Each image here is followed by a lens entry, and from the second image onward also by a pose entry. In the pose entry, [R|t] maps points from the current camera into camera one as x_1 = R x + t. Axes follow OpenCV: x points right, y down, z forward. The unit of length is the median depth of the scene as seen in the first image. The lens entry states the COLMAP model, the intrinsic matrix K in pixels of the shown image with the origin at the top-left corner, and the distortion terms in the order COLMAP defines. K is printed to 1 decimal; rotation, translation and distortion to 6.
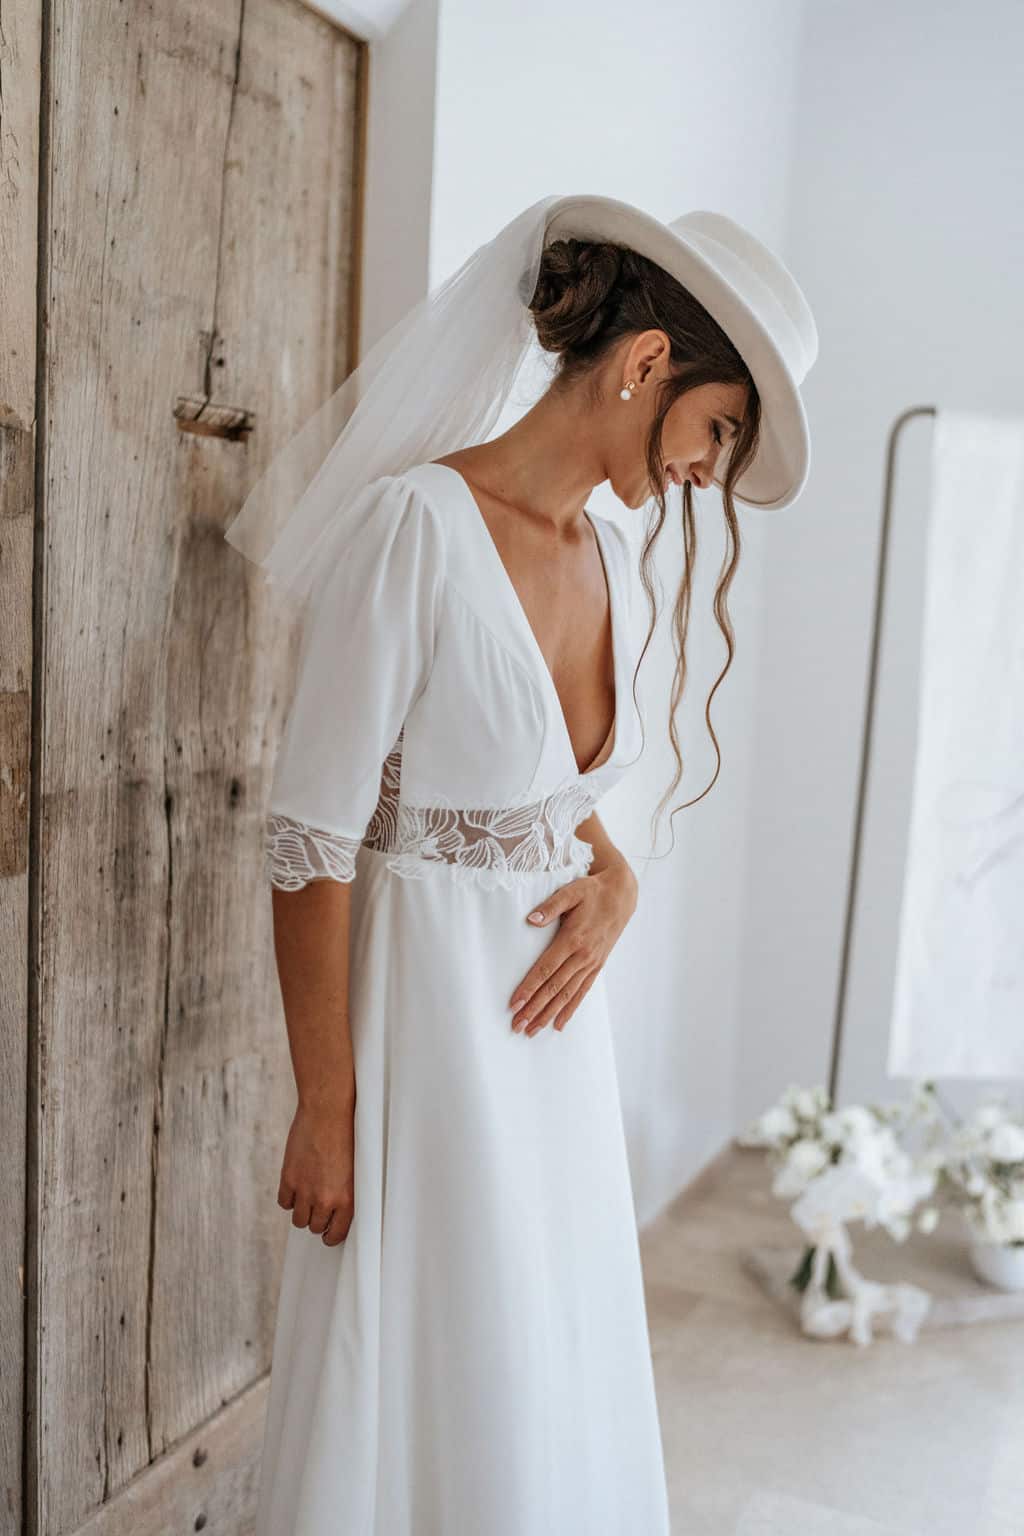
lens RADIAL K [[1500.7, 0, 506.9], [0, 1500.7, 759.5], [0, 0, 1]] dist [0.011721, 0.000000]
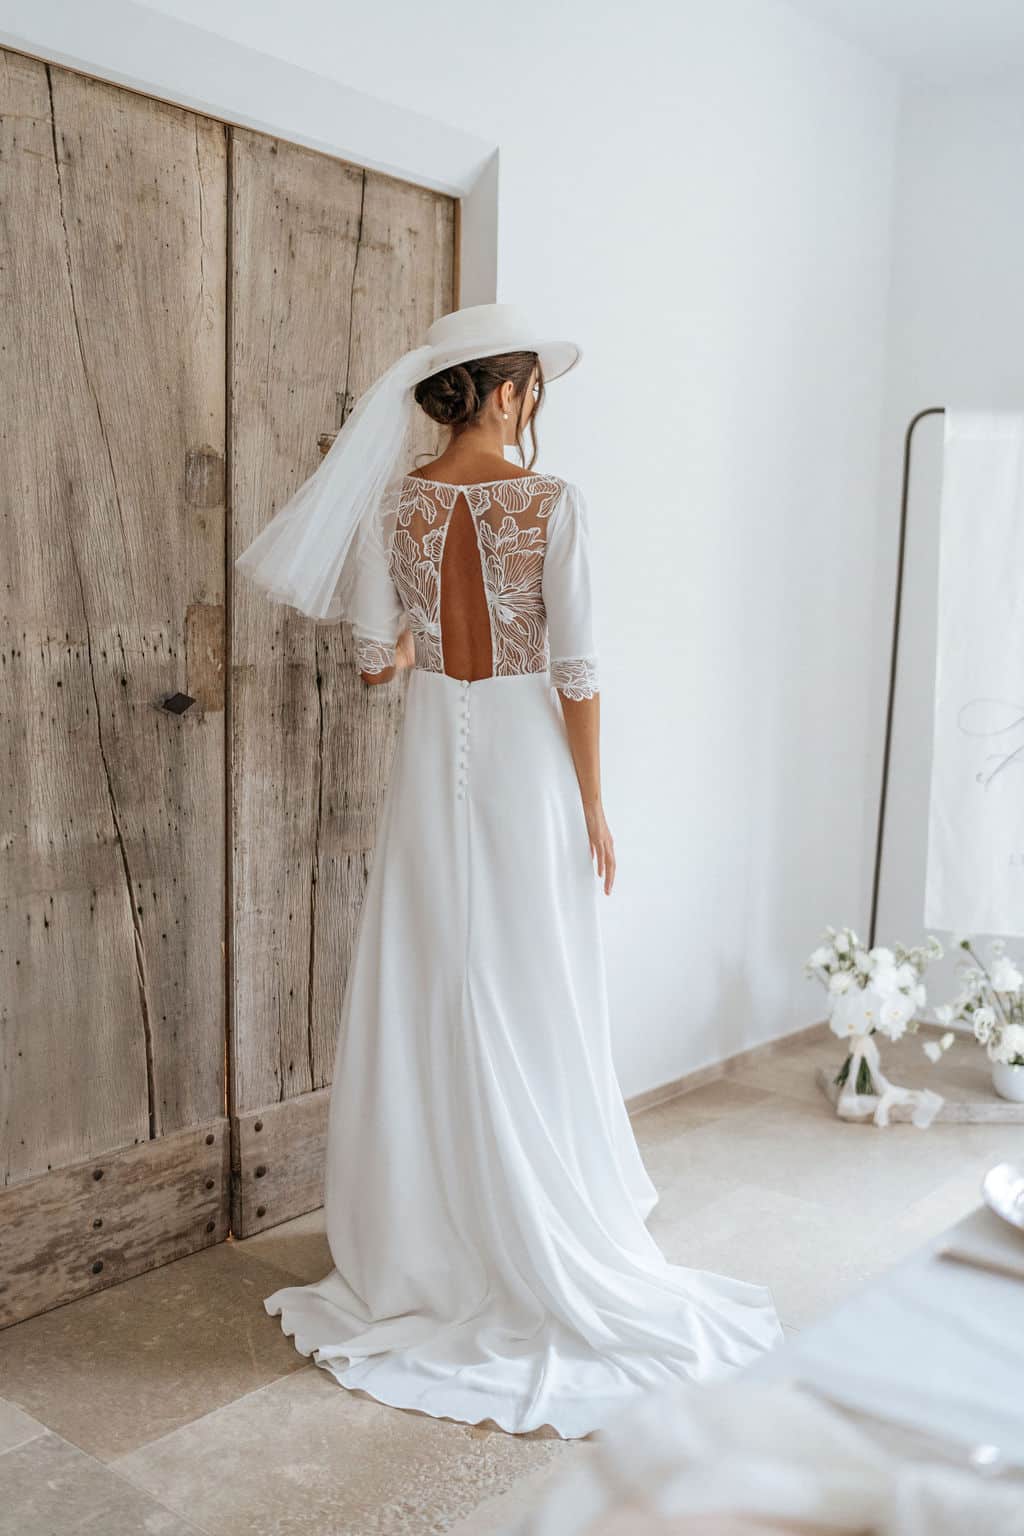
lens RADIAL K [[1500.7, 0, 517.2], [0, 1500.7, 771.3], [0, 0, 1]] dist [0.011721, 0.000000]
pose [[0.963484, 0.004391, -0.267729, 0.426984], [-0.006369, 0.999958, -0.006519, 0.139008], [0.267689, 0.007986, 0.963472, -0.529188]]
